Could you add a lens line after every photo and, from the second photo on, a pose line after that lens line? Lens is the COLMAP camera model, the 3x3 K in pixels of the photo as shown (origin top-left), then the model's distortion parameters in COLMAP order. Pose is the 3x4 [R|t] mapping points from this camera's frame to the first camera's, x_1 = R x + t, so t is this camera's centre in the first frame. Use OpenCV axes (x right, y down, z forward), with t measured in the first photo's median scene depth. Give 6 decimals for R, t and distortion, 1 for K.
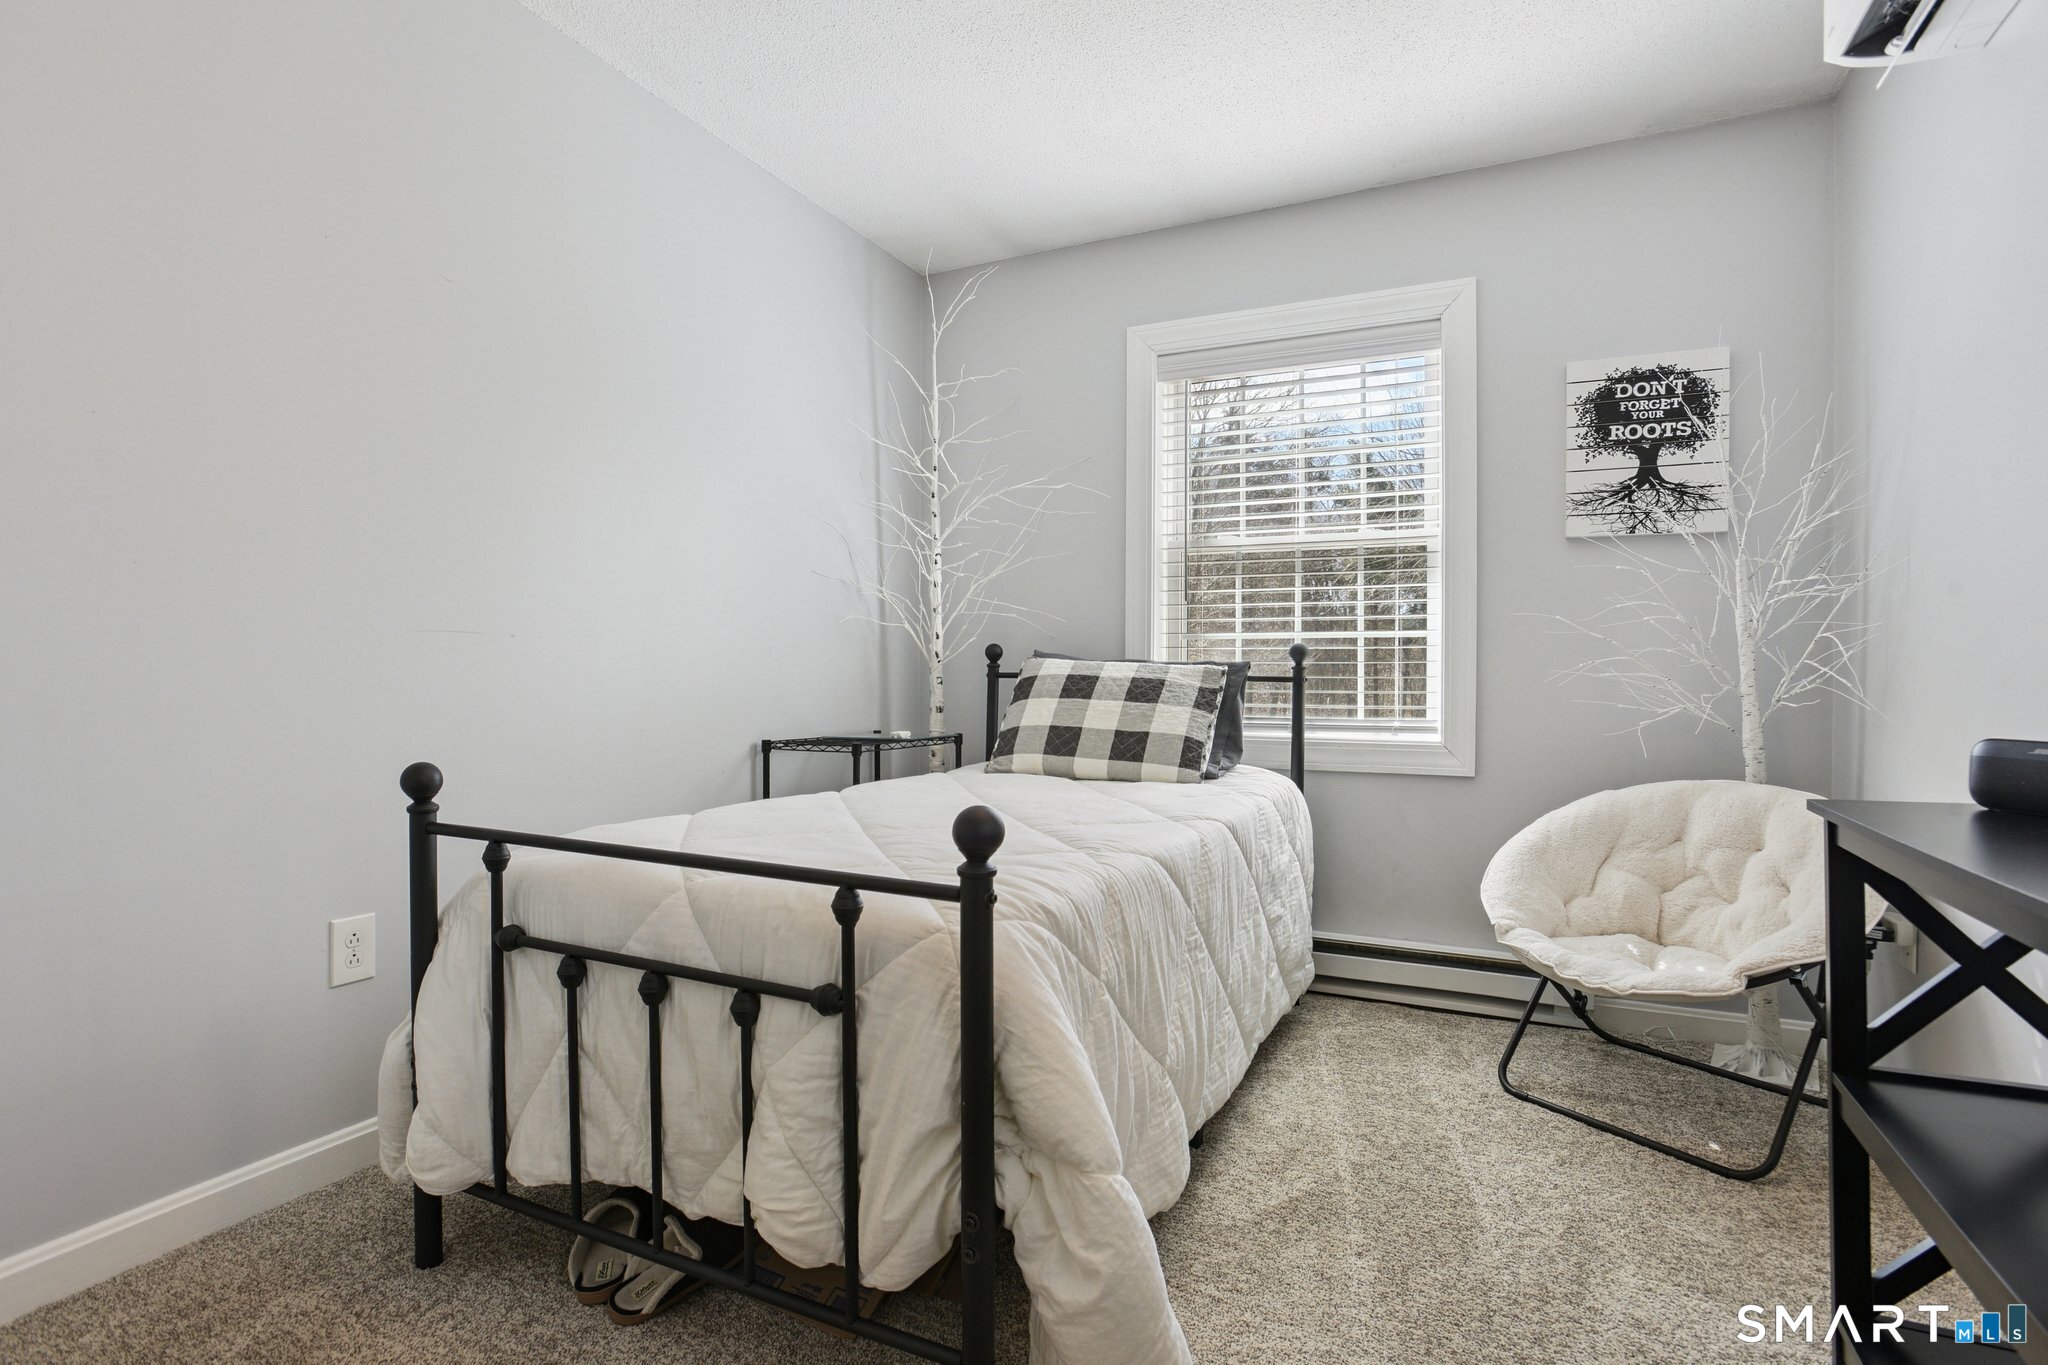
lens RADIAL K [[1000.6, 0, 1022.4], [0, 1000.6, 673.0], [0, 0, 1]] dist [-0.040480, 0.014375]
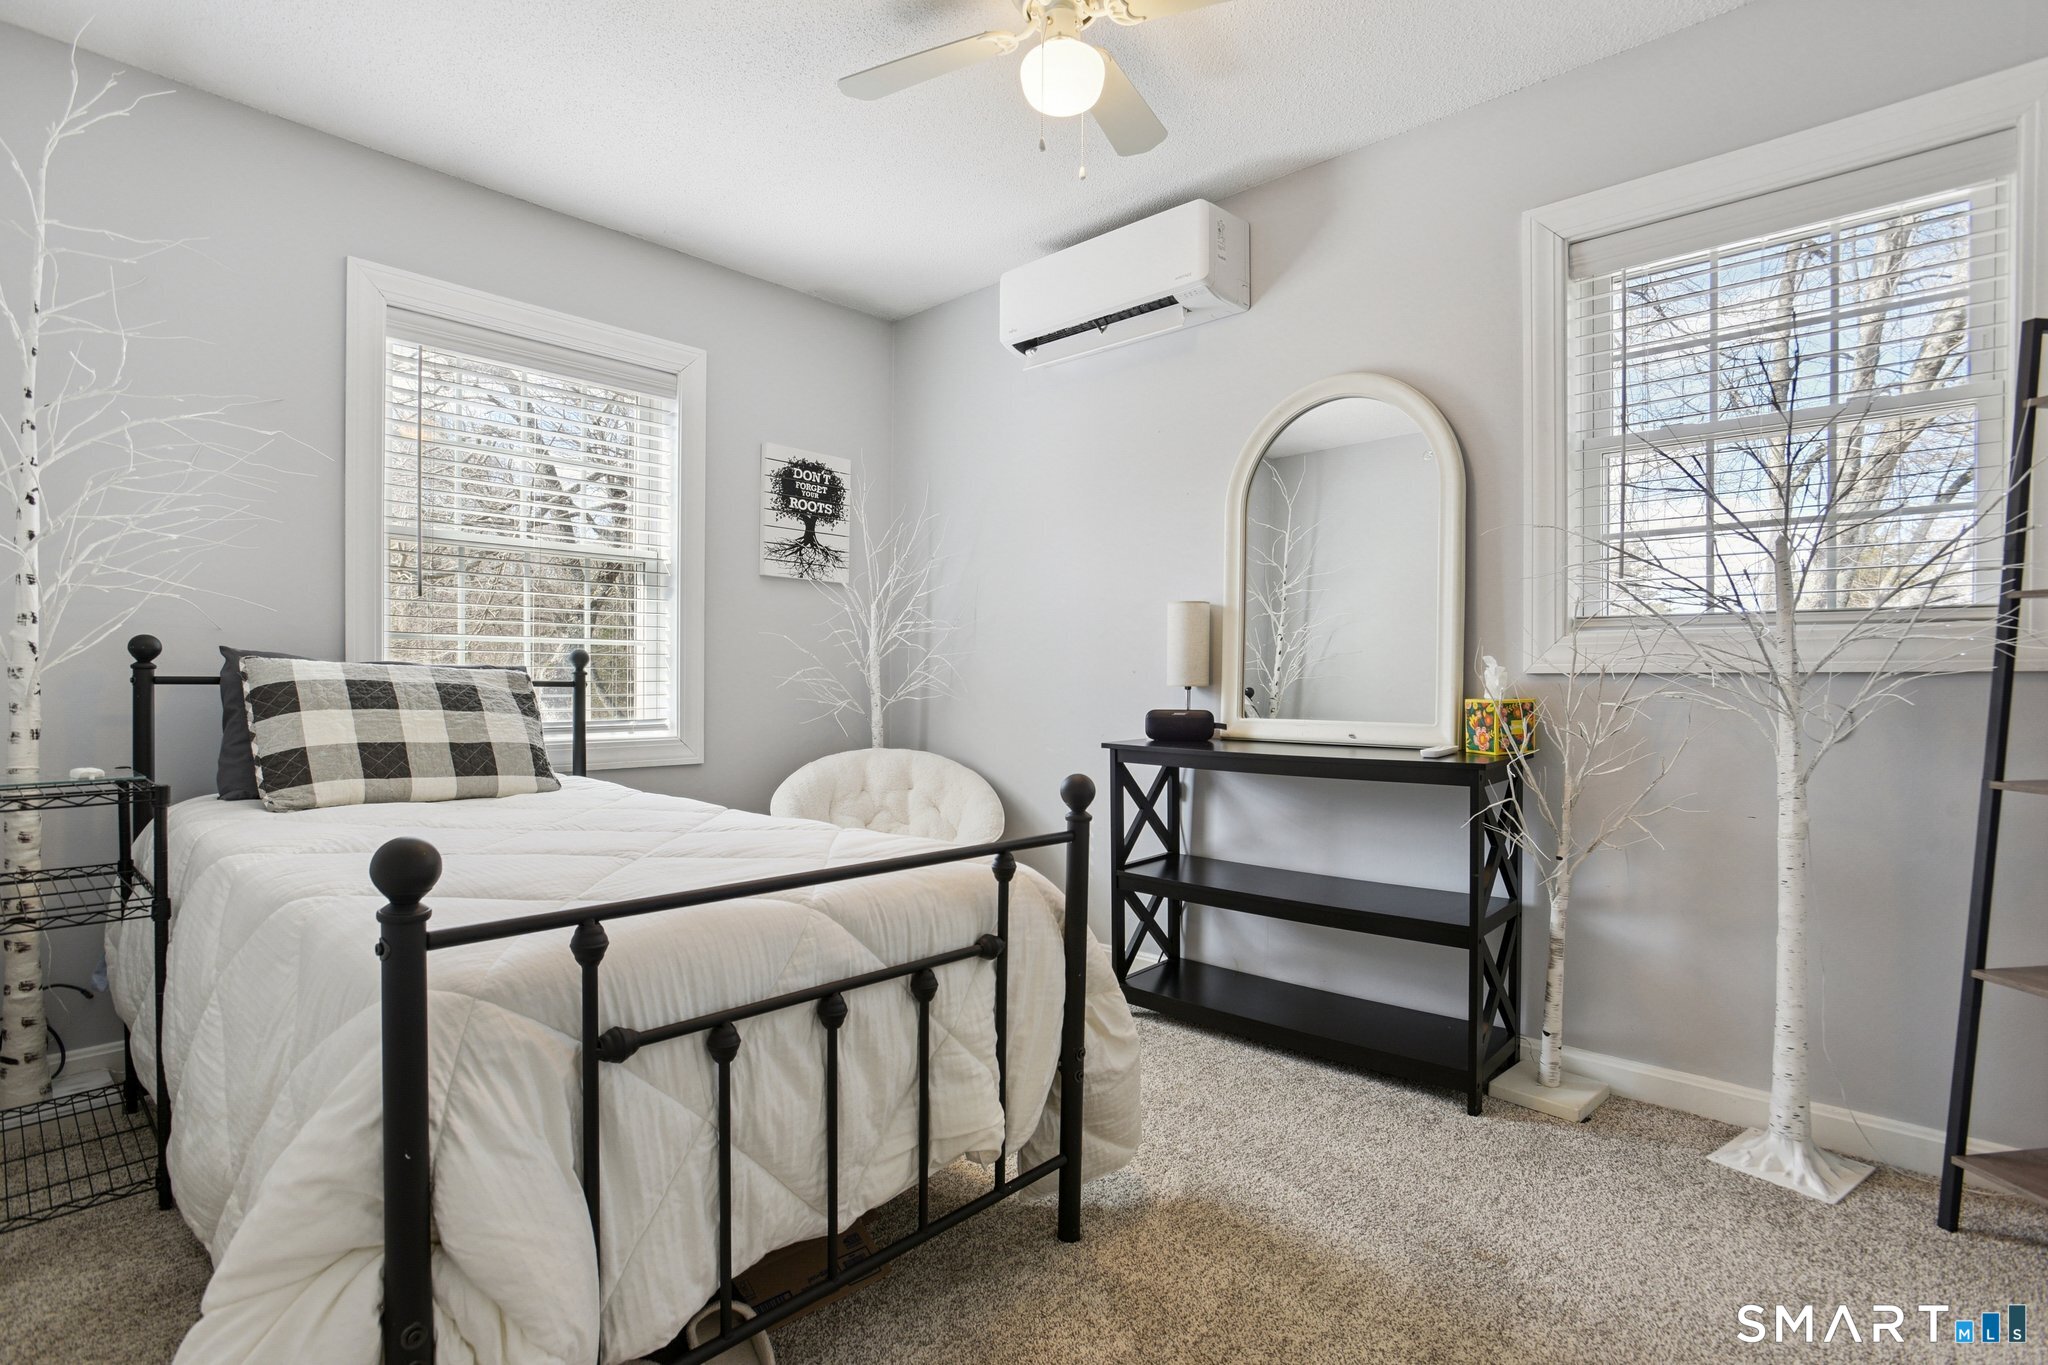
lens RADIAL K [[1000.6, 0, 1024.2], [0, 1000.6, 692.3], [0, 0, 1]] dist [-0.040480, 0.014375]
pose [[0.297051, -0.013057, 0.954772, -0.631919], [-0.002280, 0.999894, 0.014384, -0.000914], [-0.954859, -0.006450, 0.296989, 0.280146]]
